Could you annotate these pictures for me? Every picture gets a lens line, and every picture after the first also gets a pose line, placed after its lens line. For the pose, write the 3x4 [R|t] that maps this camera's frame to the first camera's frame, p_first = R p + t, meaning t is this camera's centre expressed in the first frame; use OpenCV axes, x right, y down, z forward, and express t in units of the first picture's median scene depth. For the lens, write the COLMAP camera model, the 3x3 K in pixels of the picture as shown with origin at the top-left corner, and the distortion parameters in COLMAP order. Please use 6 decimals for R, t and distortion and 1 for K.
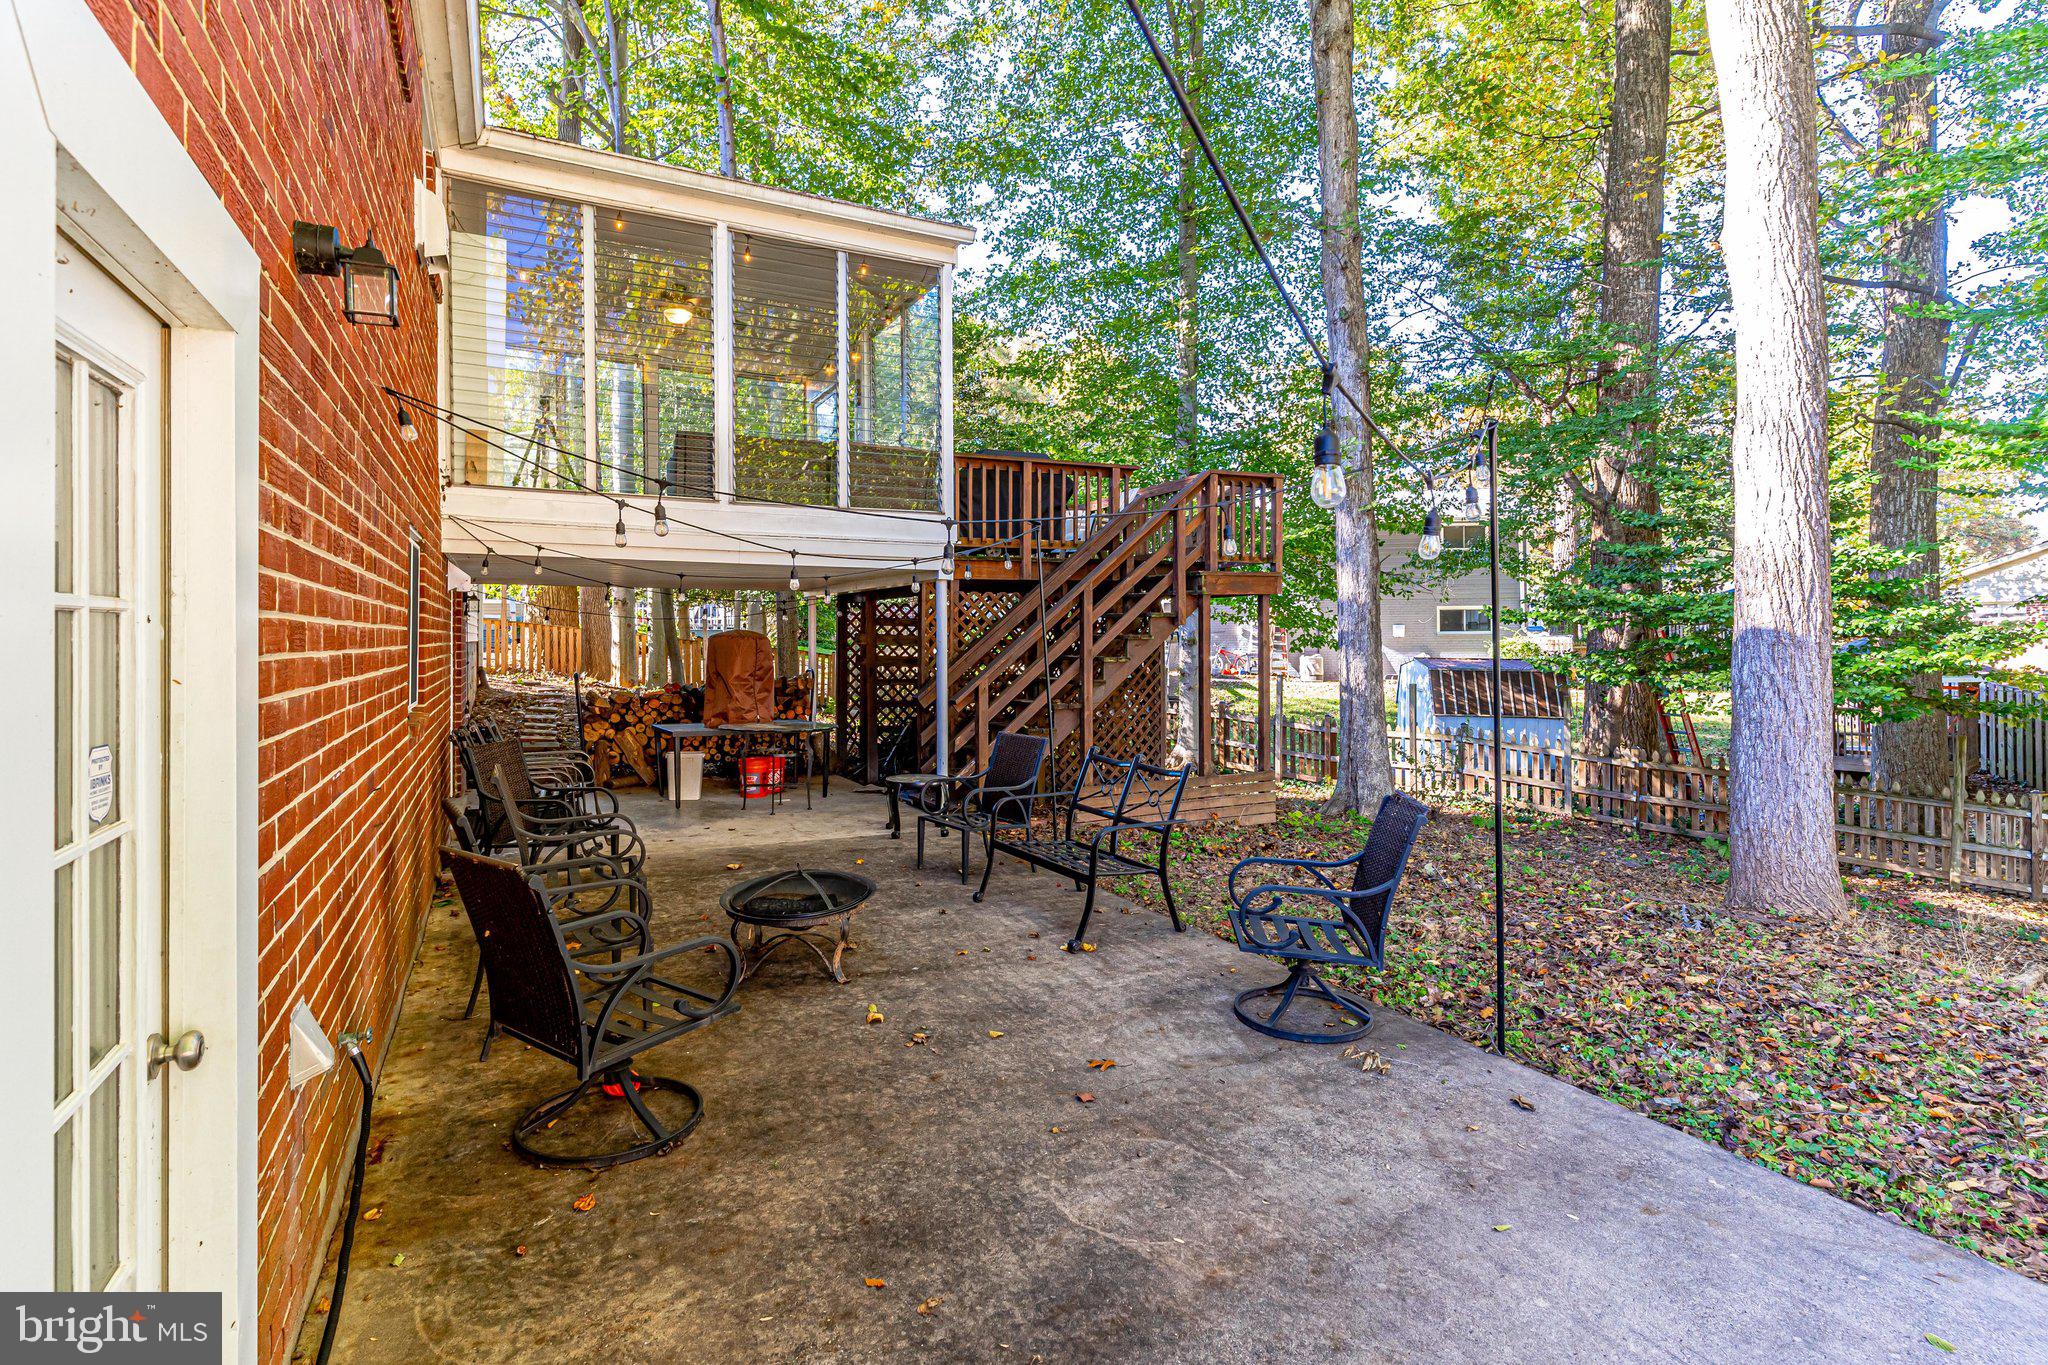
lens RADIAL K [[1000.6, 0, 1050.0], [0, 1000.6, 633.4], [0, 0, 1]] dist [0.001668, -0.000190]
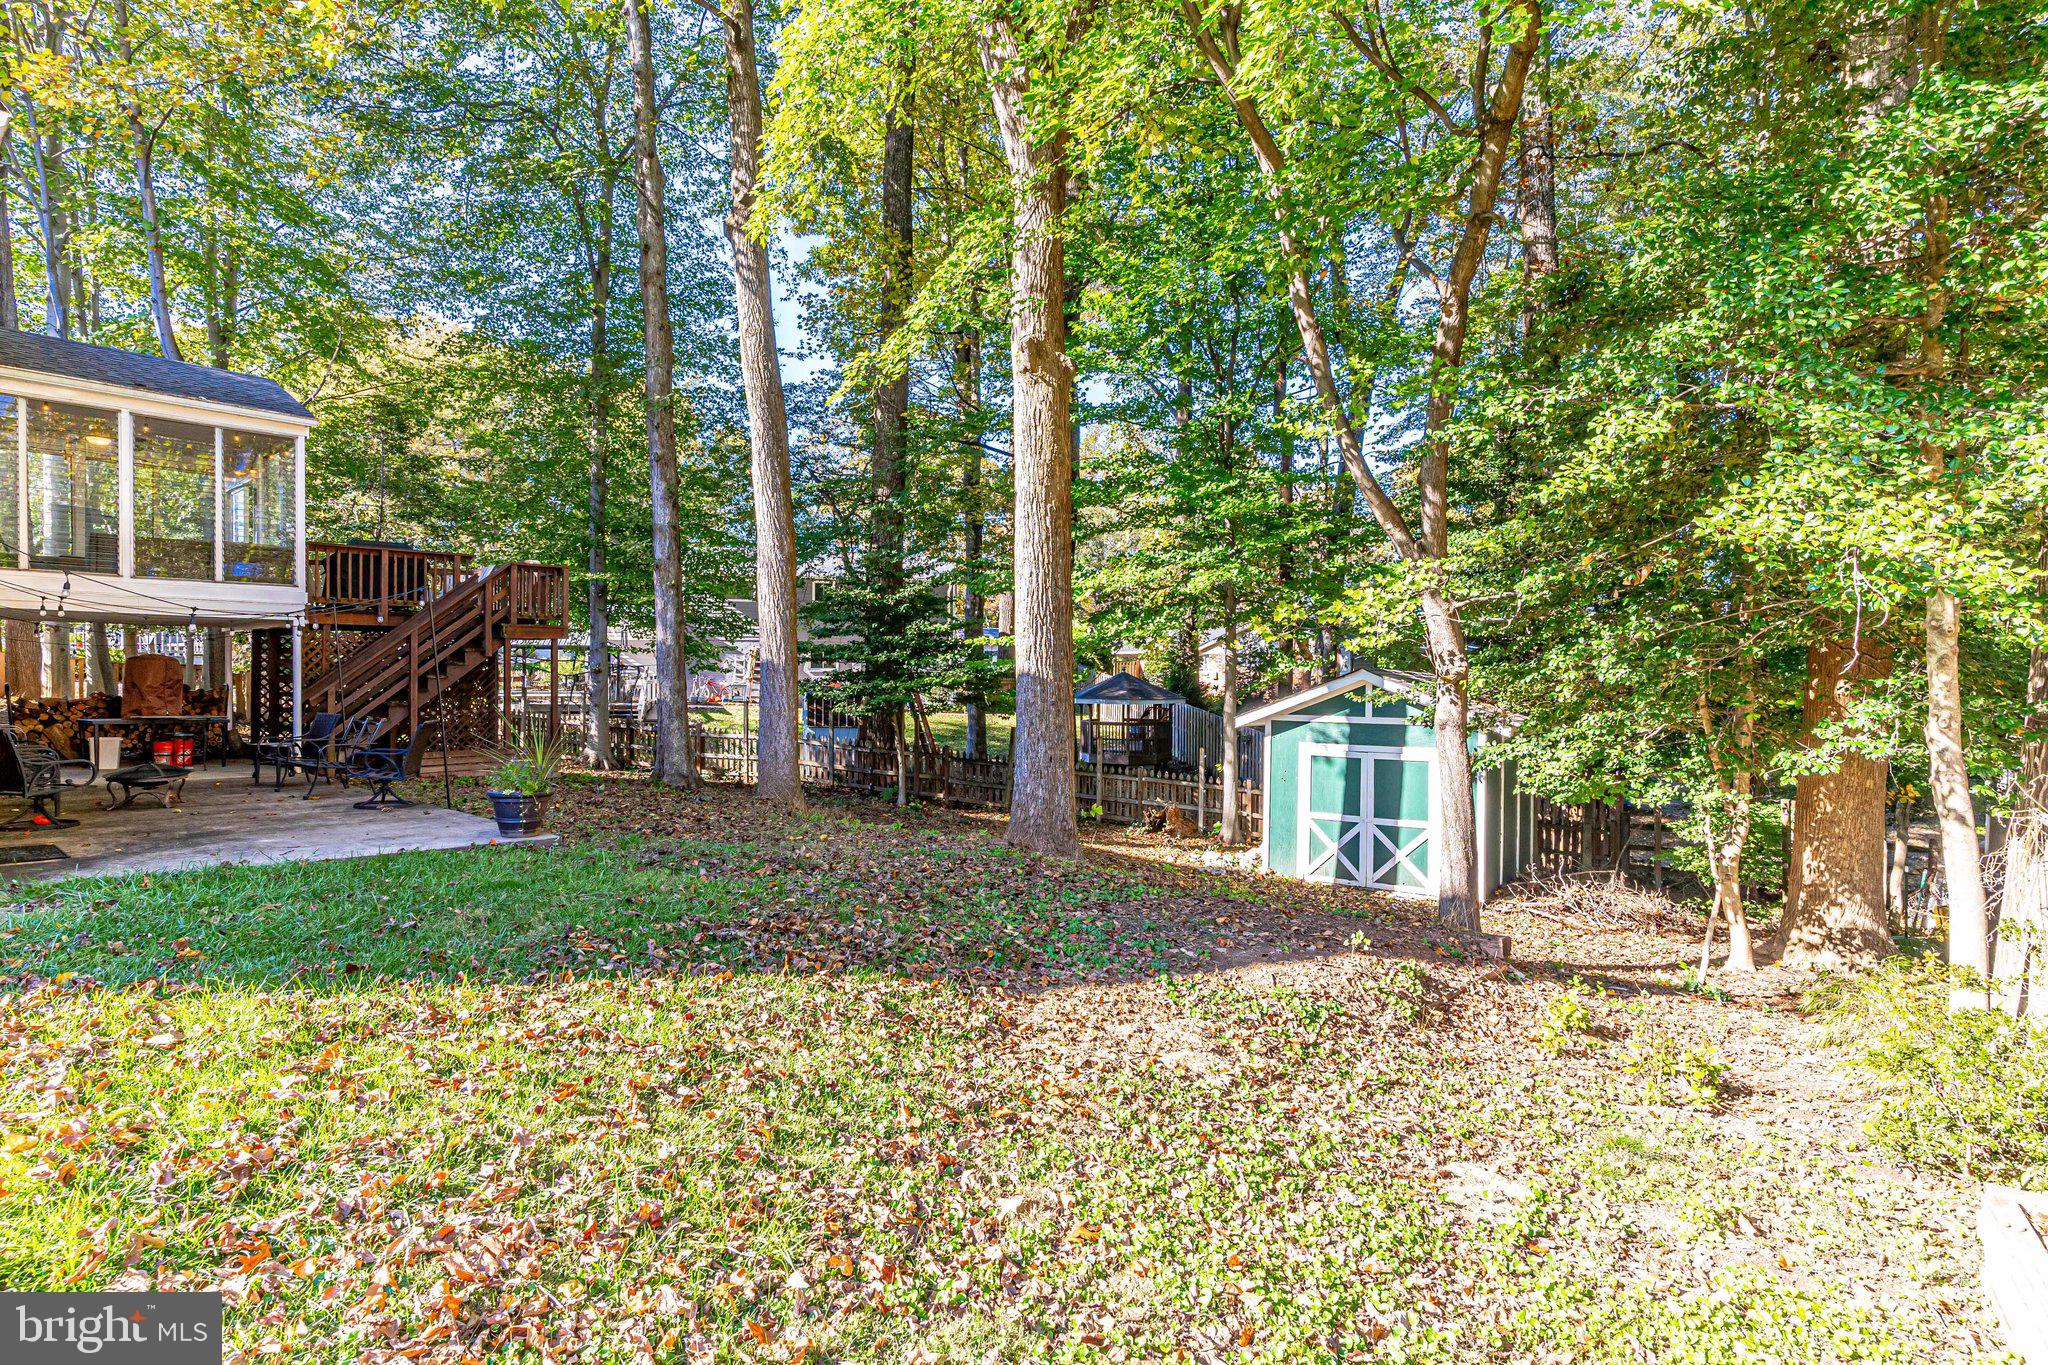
lens RADIAL K [[1000.6, 0, 1023.7], [0, 1000.6, 681.6], [0, 0, 1]] dist [0.001668, -0.000190]
pose [[0.935672, 0.011881, 0.352671, 0.777620], [-0.015731, 0.999844, 0.008052, 0.010696], [-0.352520, -0.013082, 0.935713, -1.745240]]
